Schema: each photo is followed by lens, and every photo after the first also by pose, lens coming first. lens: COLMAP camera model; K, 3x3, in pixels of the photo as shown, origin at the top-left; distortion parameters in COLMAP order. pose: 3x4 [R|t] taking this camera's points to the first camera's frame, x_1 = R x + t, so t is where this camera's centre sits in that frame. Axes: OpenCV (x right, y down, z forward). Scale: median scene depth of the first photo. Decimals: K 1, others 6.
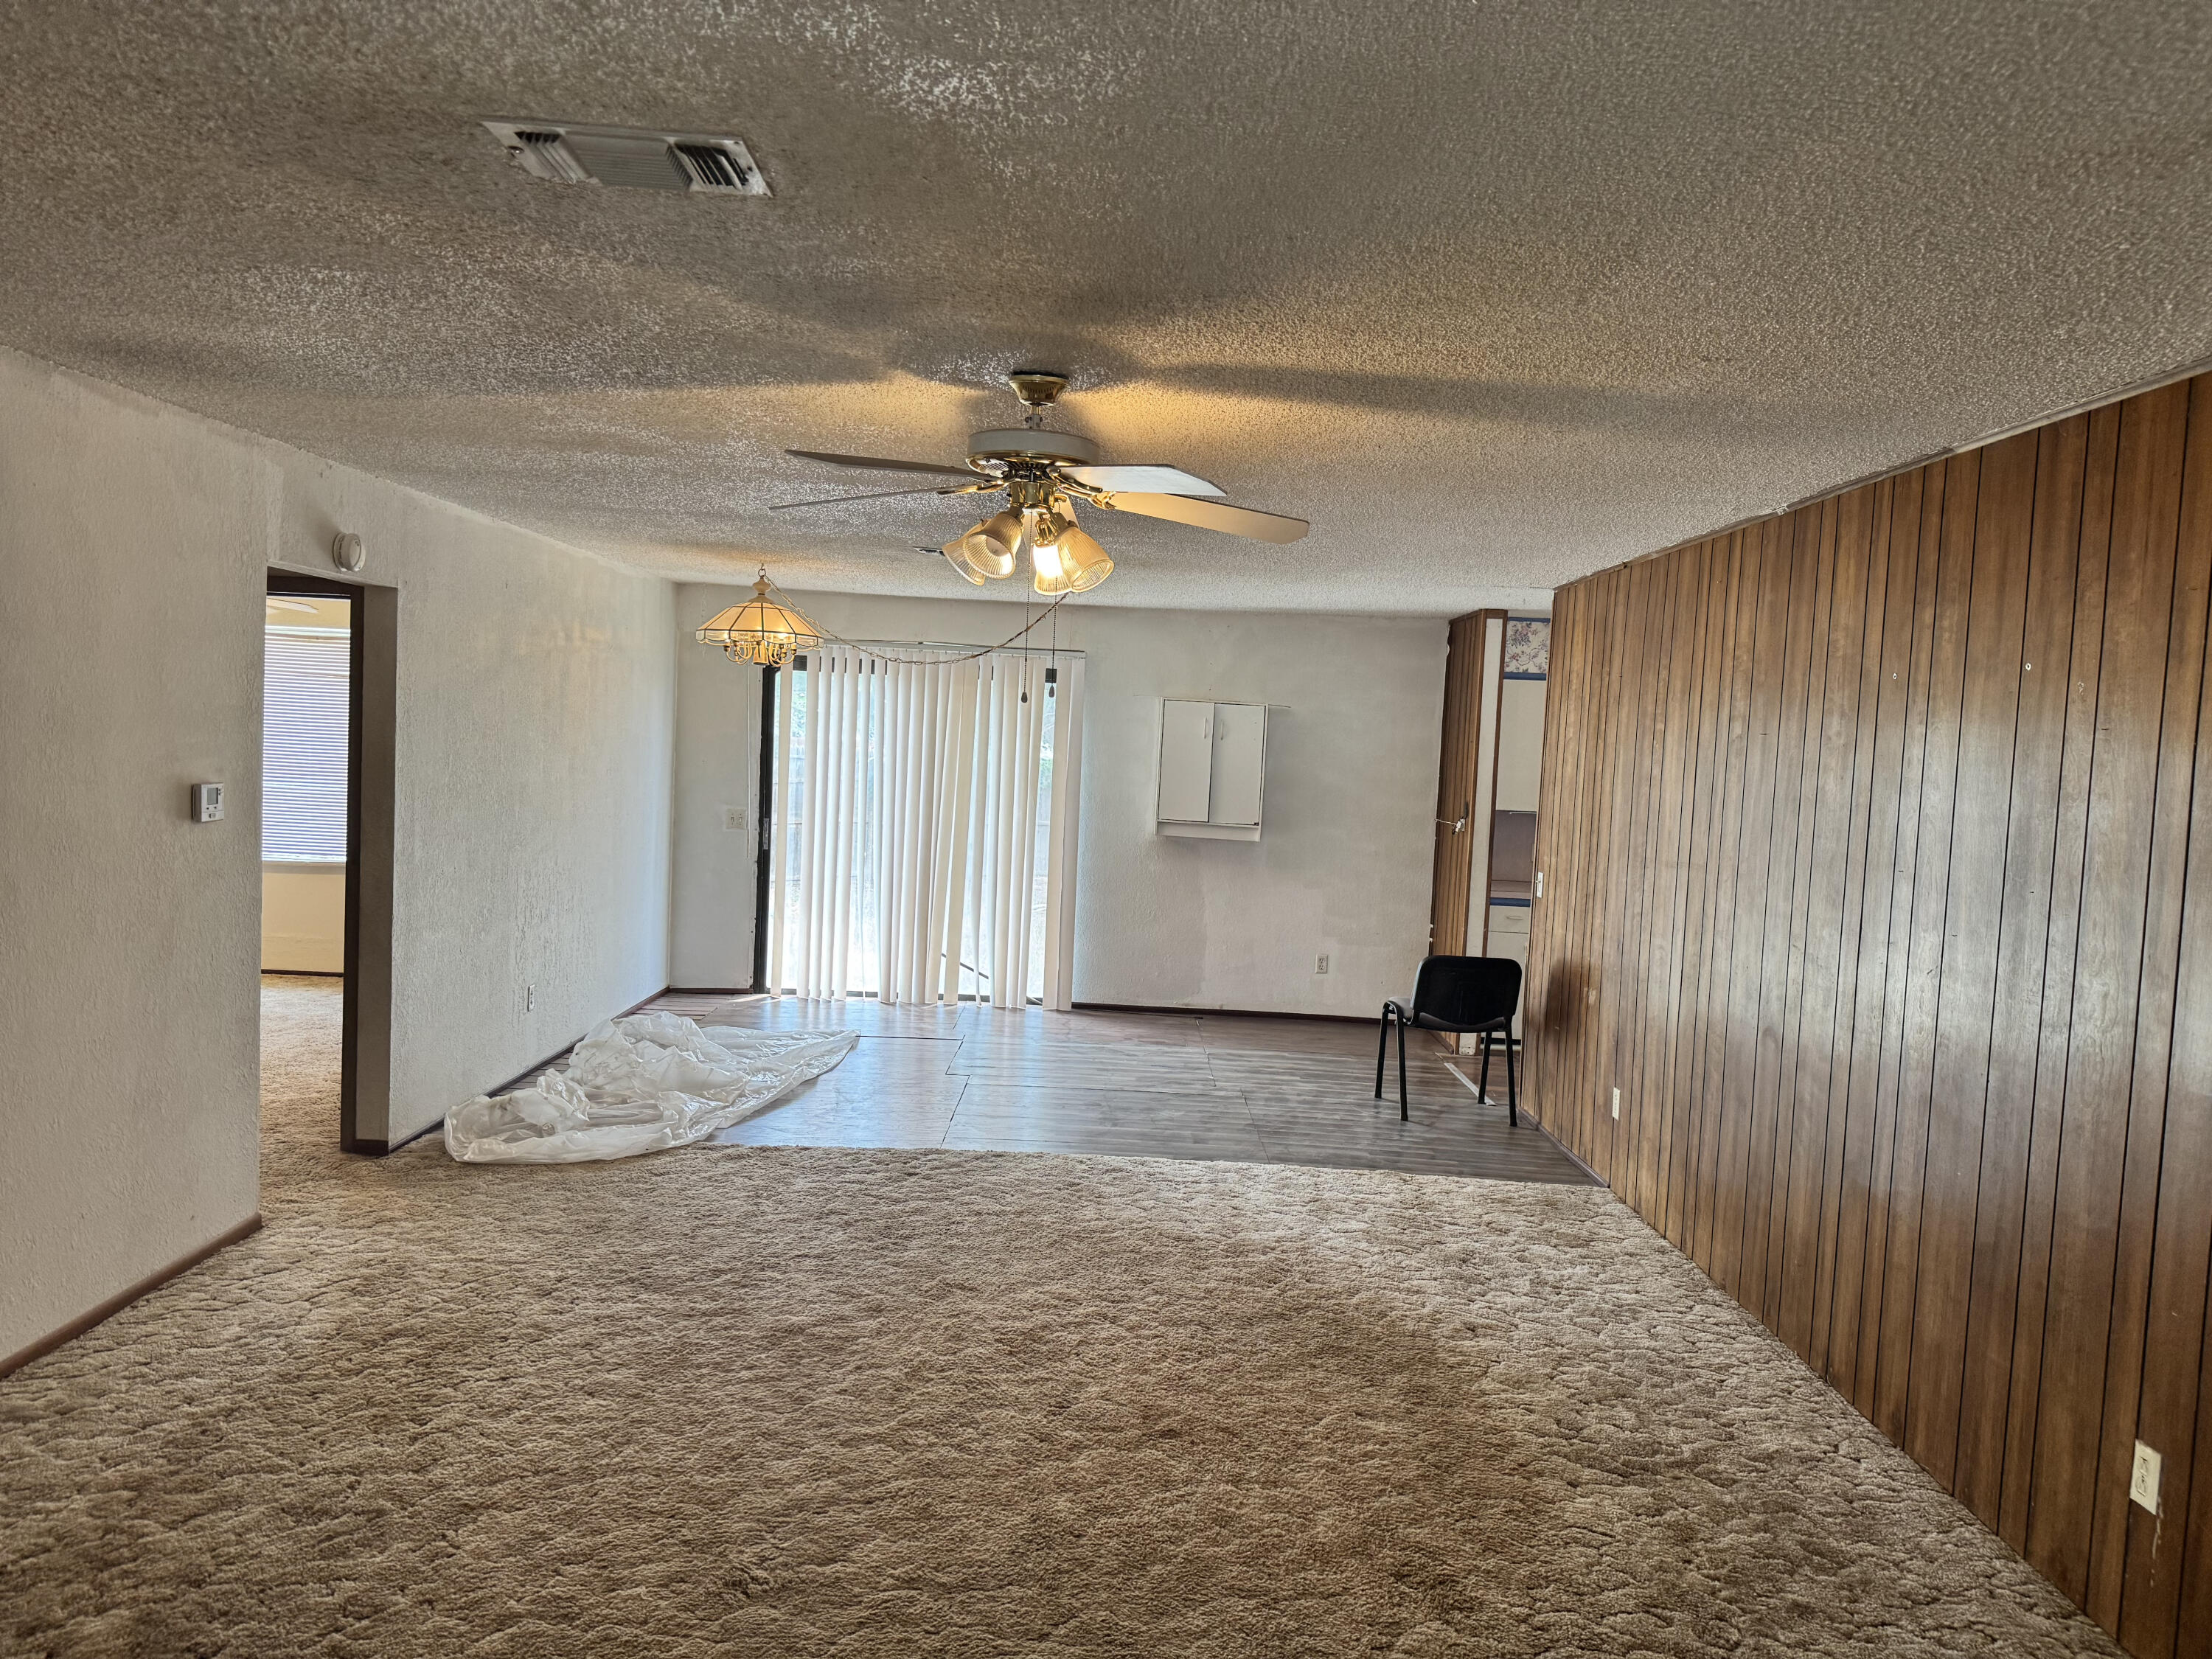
lens RADIAL K [[1552.6, 0, 1065.8], [0, 1552.6, 830.7], [0, 0, 1]] dist [0.185491, -0.344134]
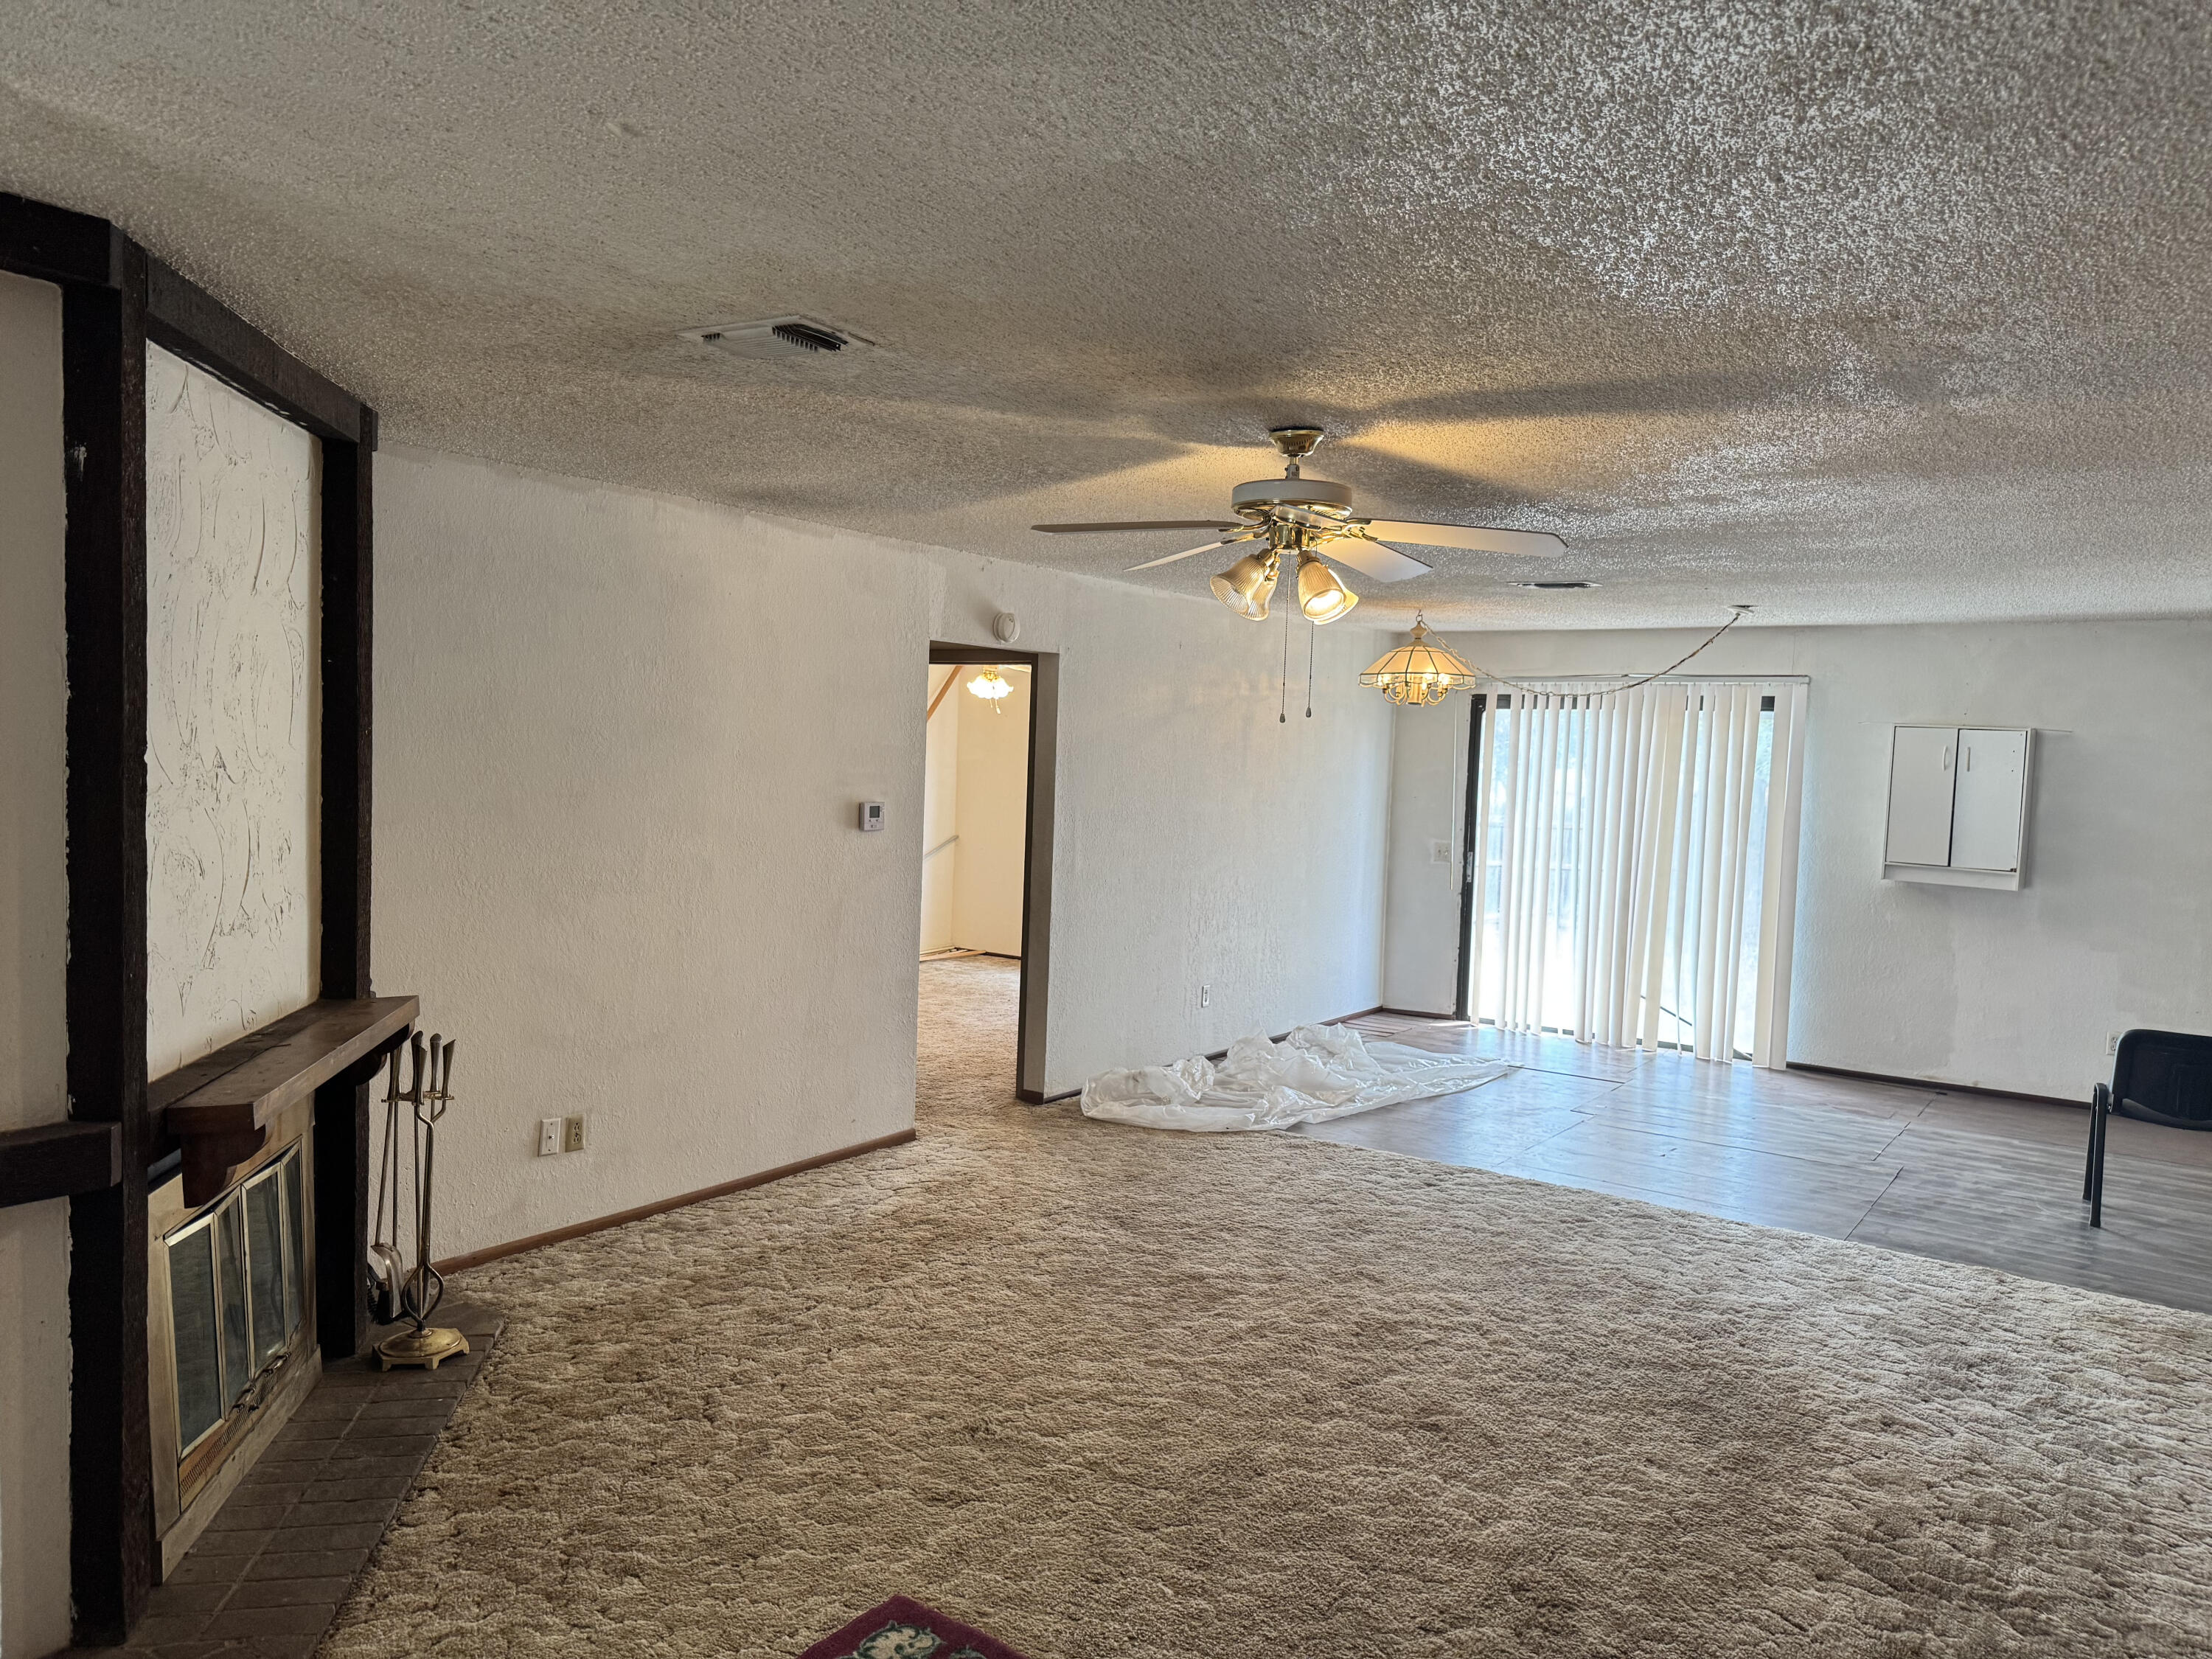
lens RADIAL K [[1559.1, 0, 1115.2], [0, 1559.1, 837.6], [0, 0, 1]] dist [0.149584, -0.224494]
pose [[0.820549, 0.015552, -0.571364, 0.324586], [-0.032347, 0.999291, -0.019253, 0.015596], [0.570660, 0.034280, 0.820471, 0.012548]]
